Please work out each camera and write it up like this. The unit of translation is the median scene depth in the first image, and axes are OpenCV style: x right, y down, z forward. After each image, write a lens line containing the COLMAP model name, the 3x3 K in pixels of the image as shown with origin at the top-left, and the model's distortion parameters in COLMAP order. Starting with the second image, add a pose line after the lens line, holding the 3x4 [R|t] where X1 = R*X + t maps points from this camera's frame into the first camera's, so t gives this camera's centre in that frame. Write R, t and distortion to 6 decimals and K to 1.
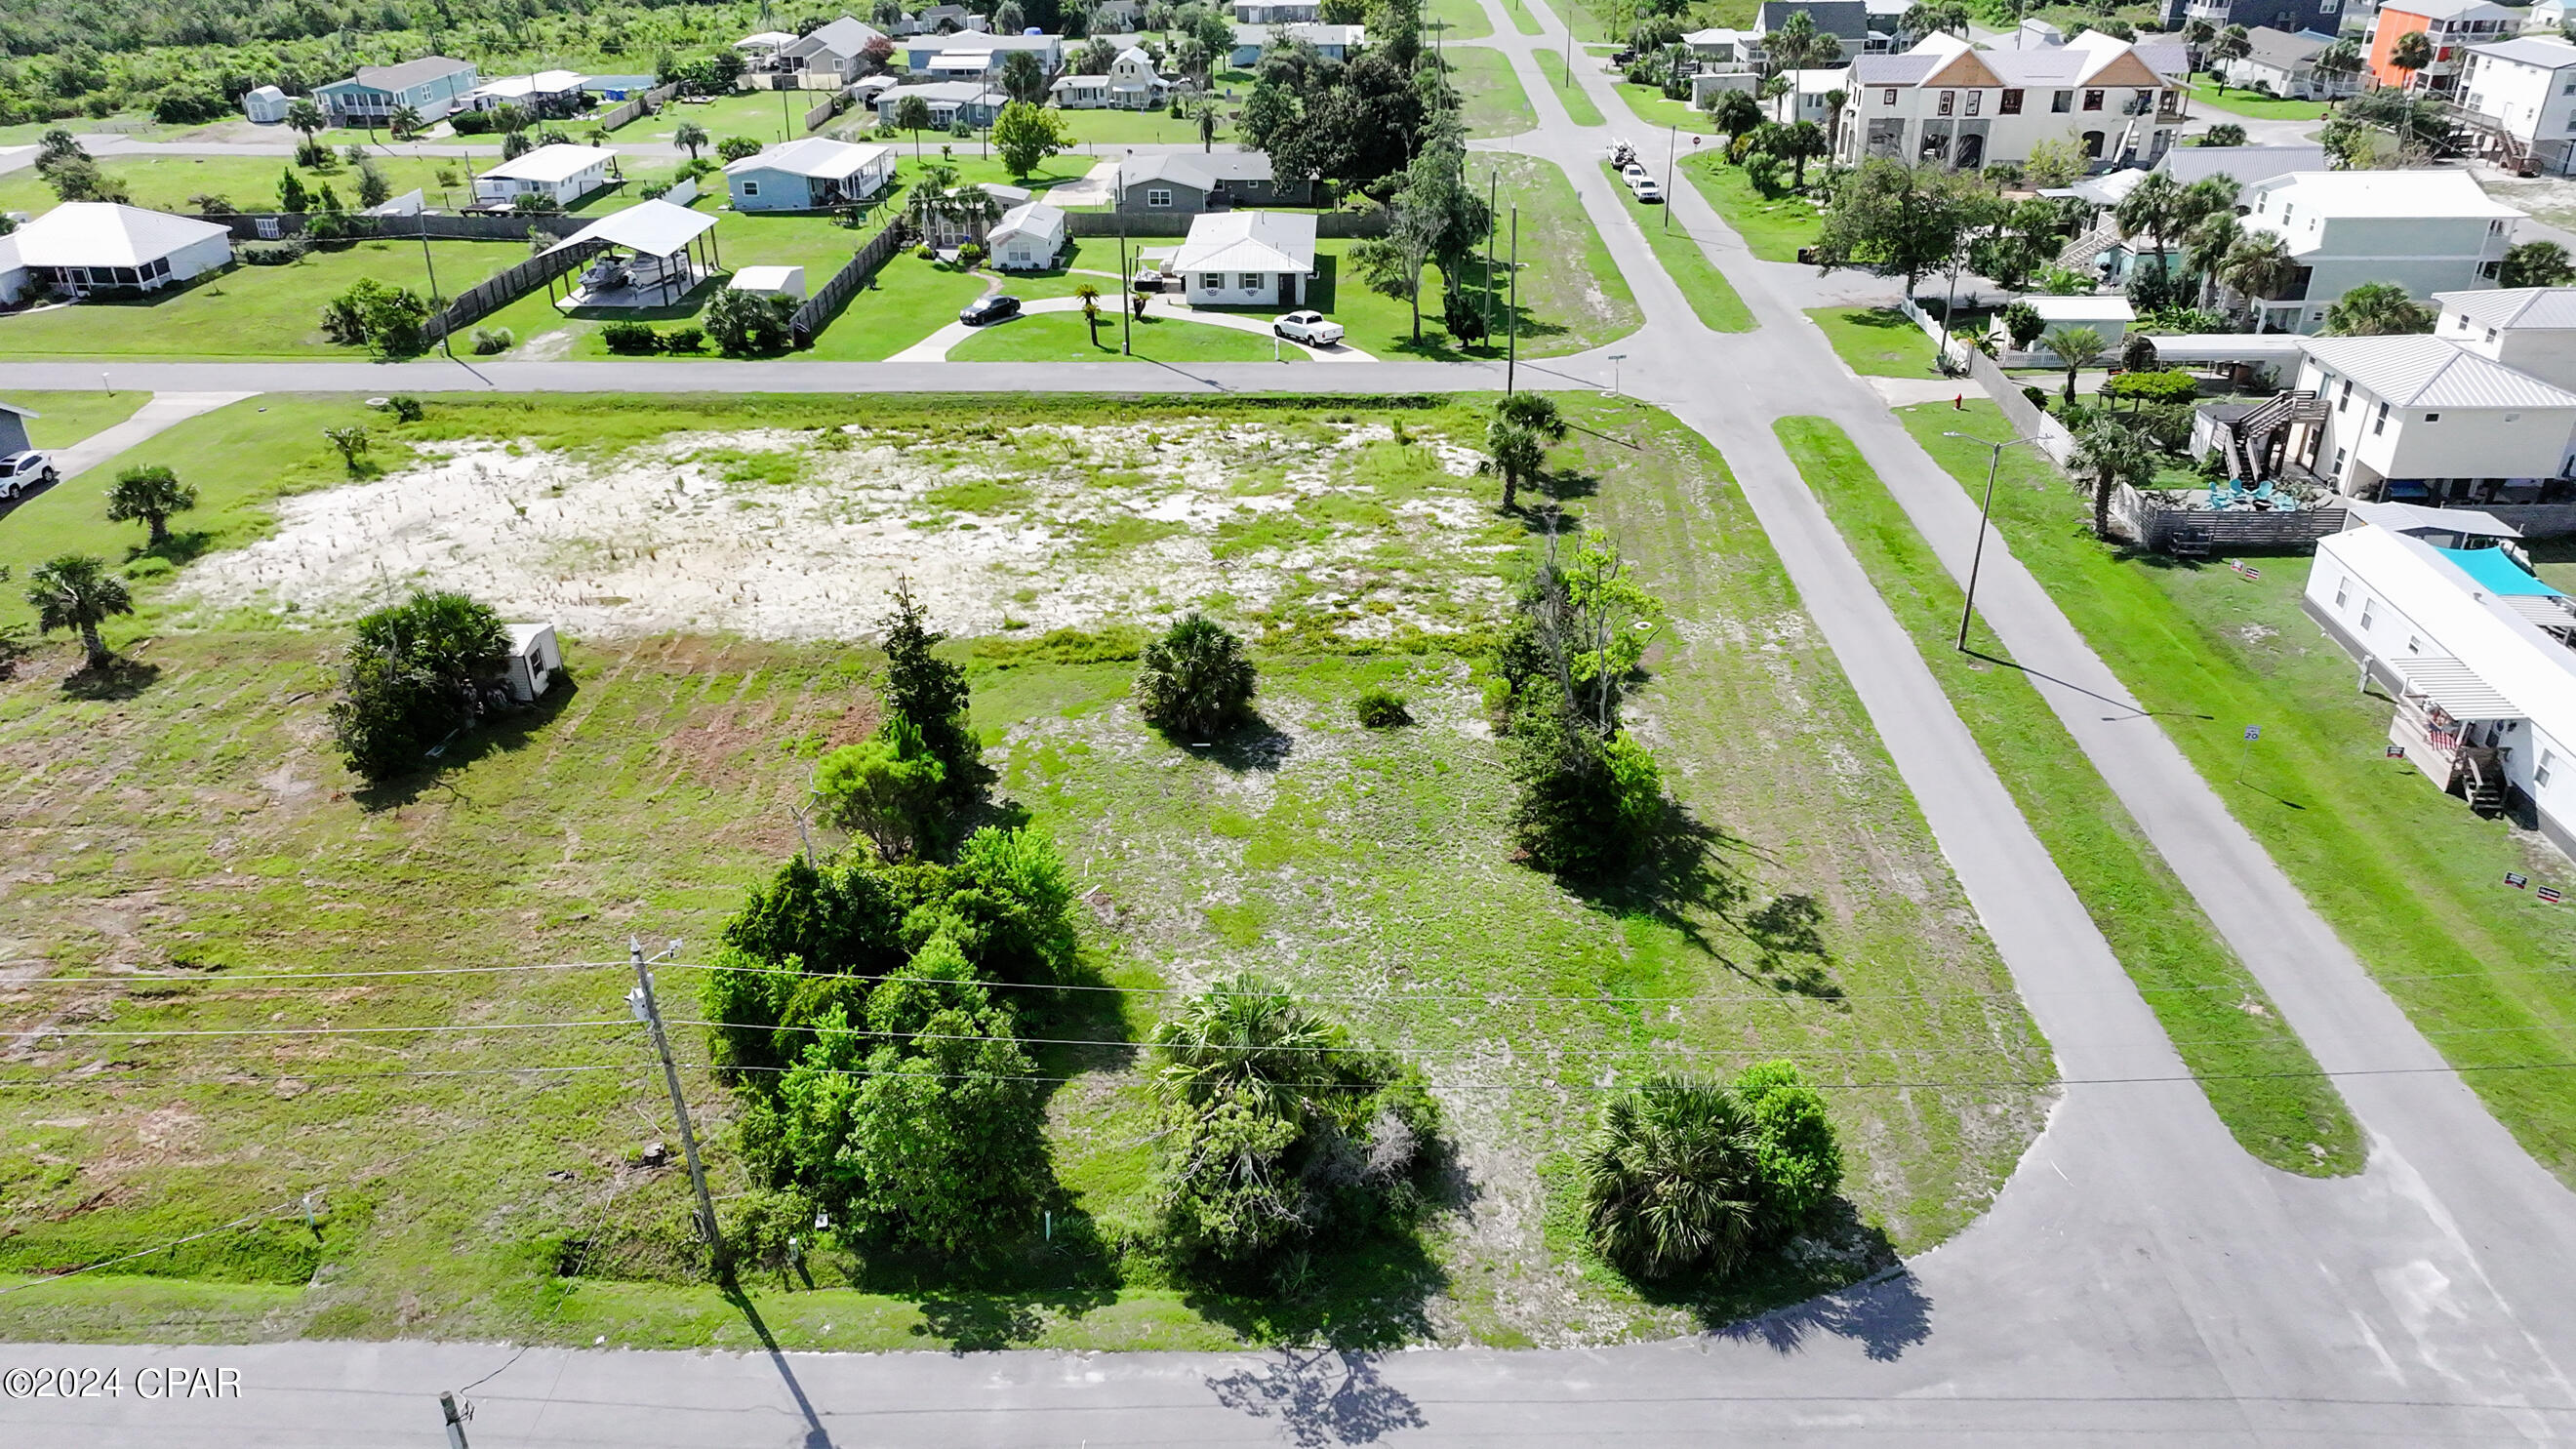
lens RADIAL K [[1858.9, 0, 1292.4], [0, 1858.9, 719.4], [0, 0, 1]] dist [-0.003397, 0.005435]
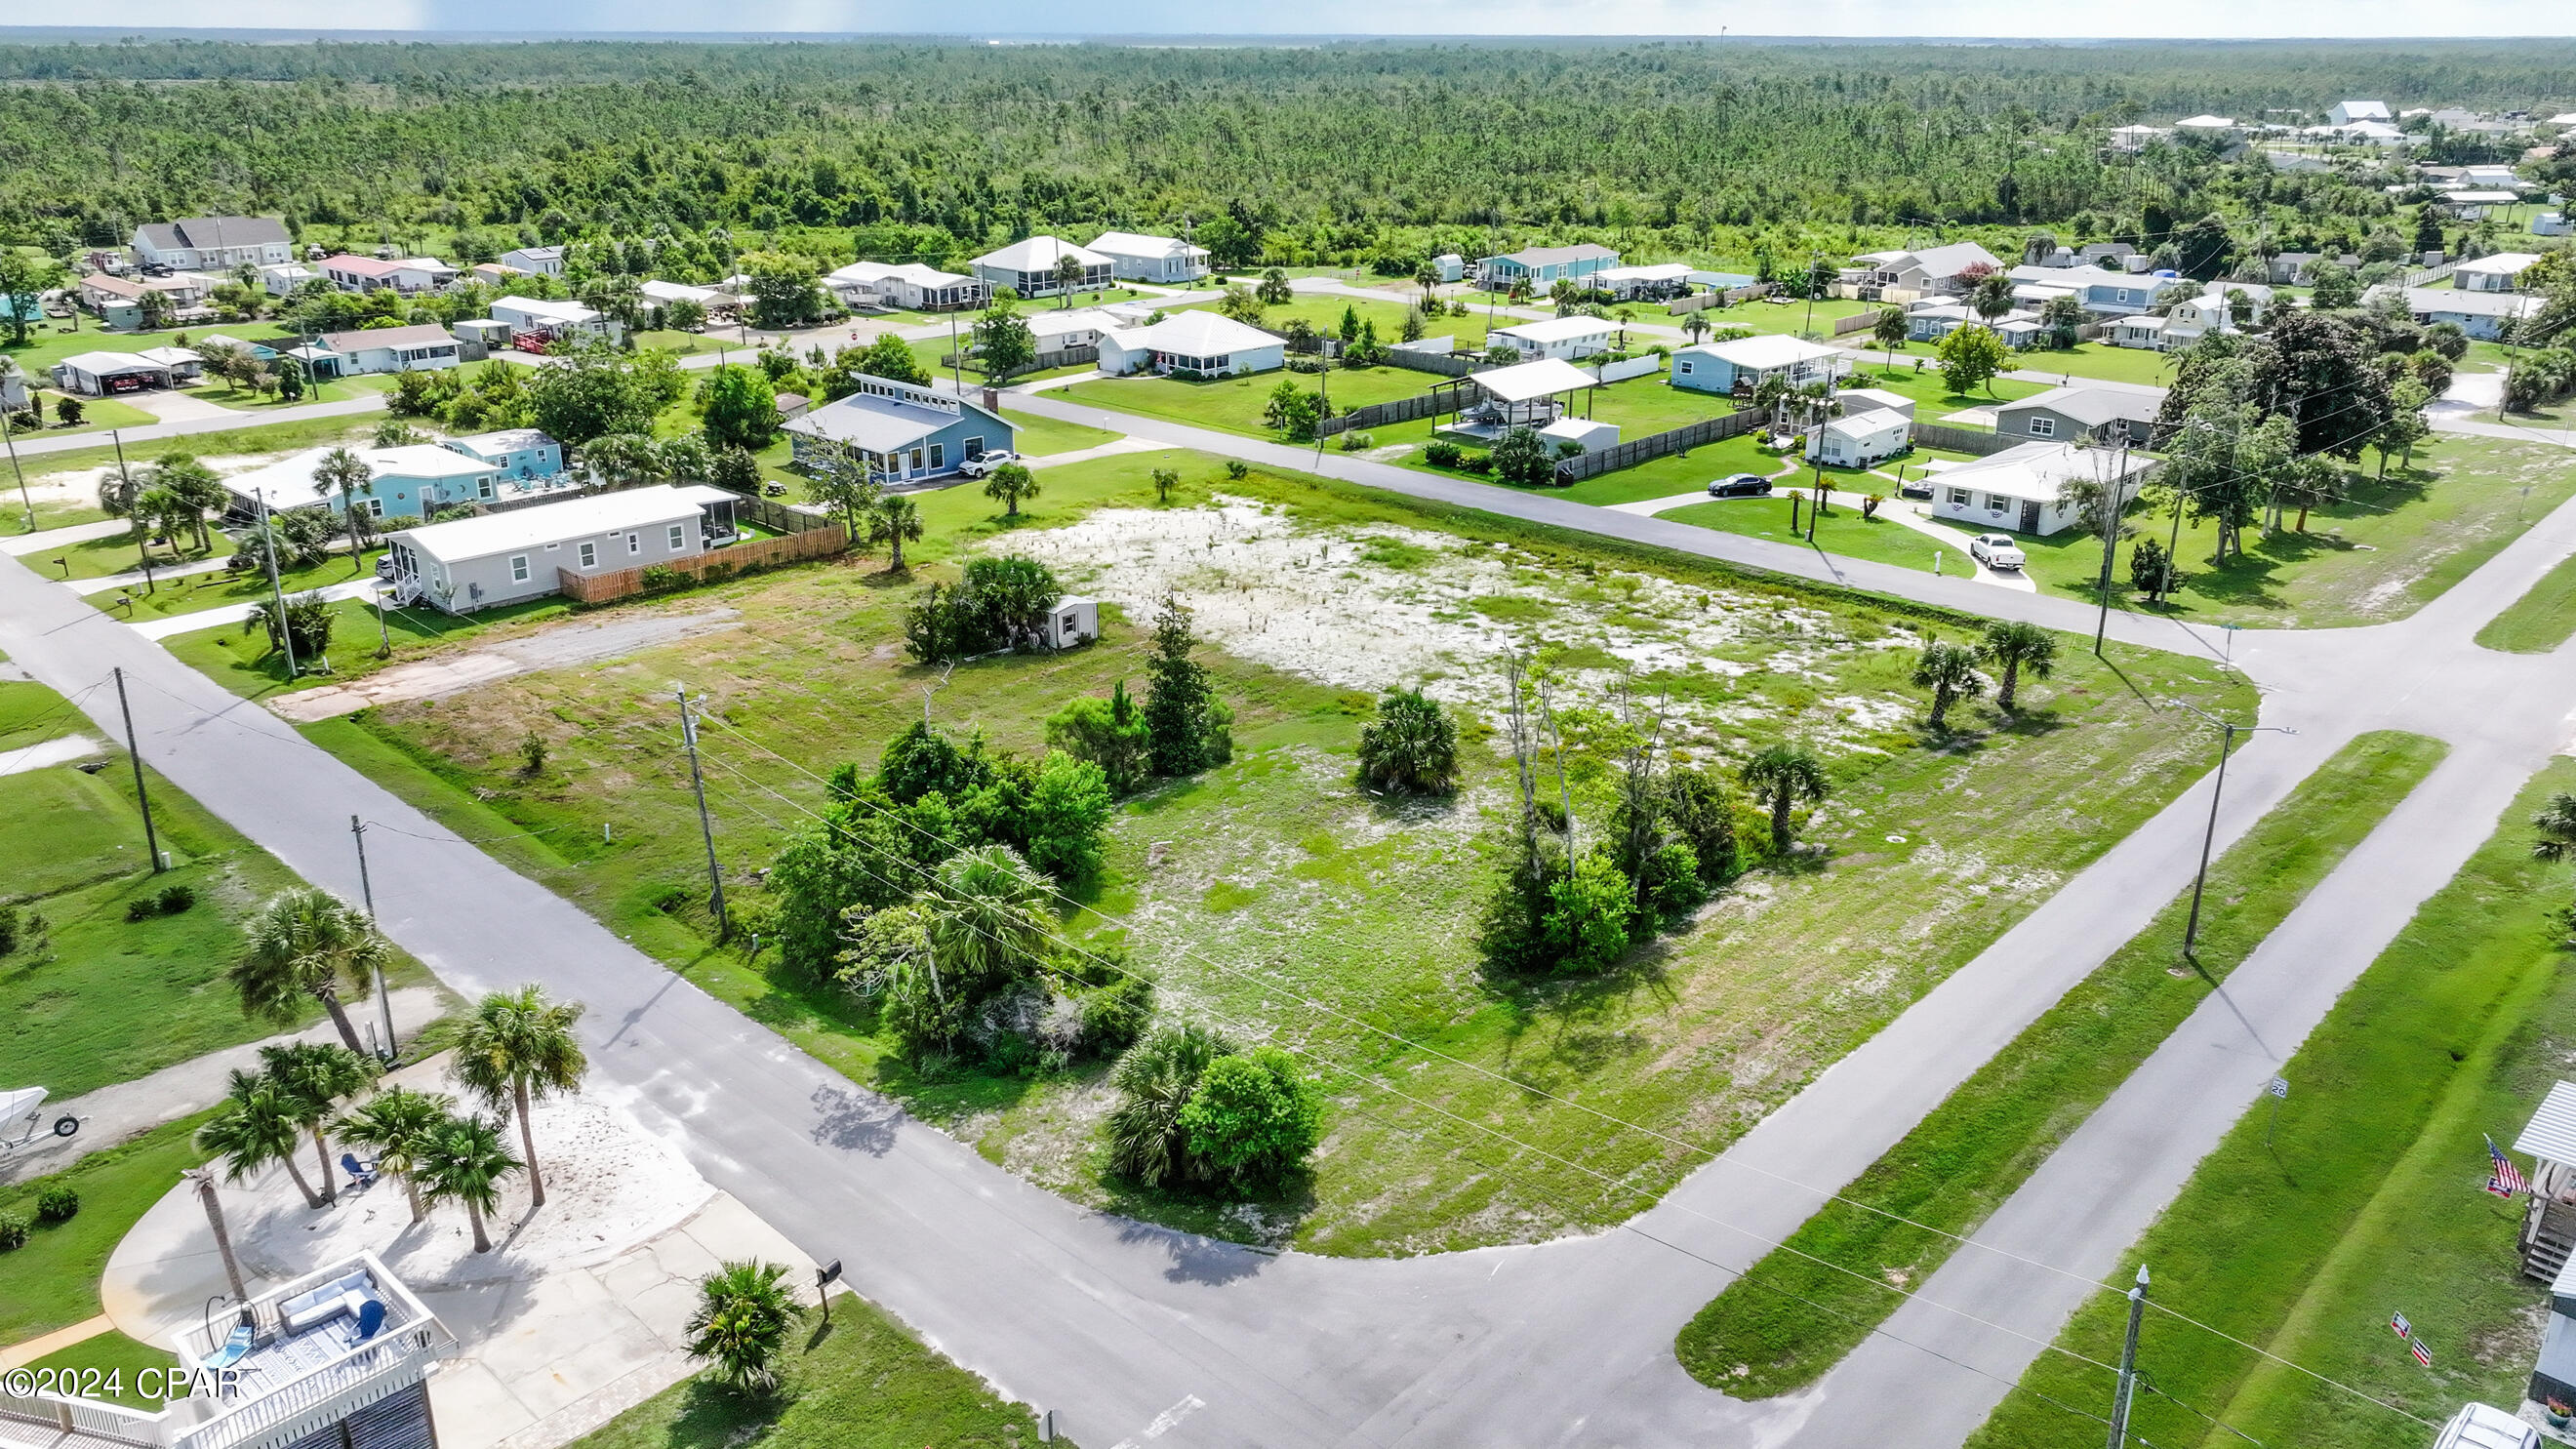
lens RADIAL K [[1858.9, 0, 1280.6], [0, 1858.9, 725.5], [0, 0, 1]] dist [-0.003397, 0.005435]
pose [[0.739629, 0.241584, -0.628161, 0.442720], [-0.308896, 0.951094, 0.002070, -0.007242], [0.597940, 0.192505, 0.778081, 0.021838]]
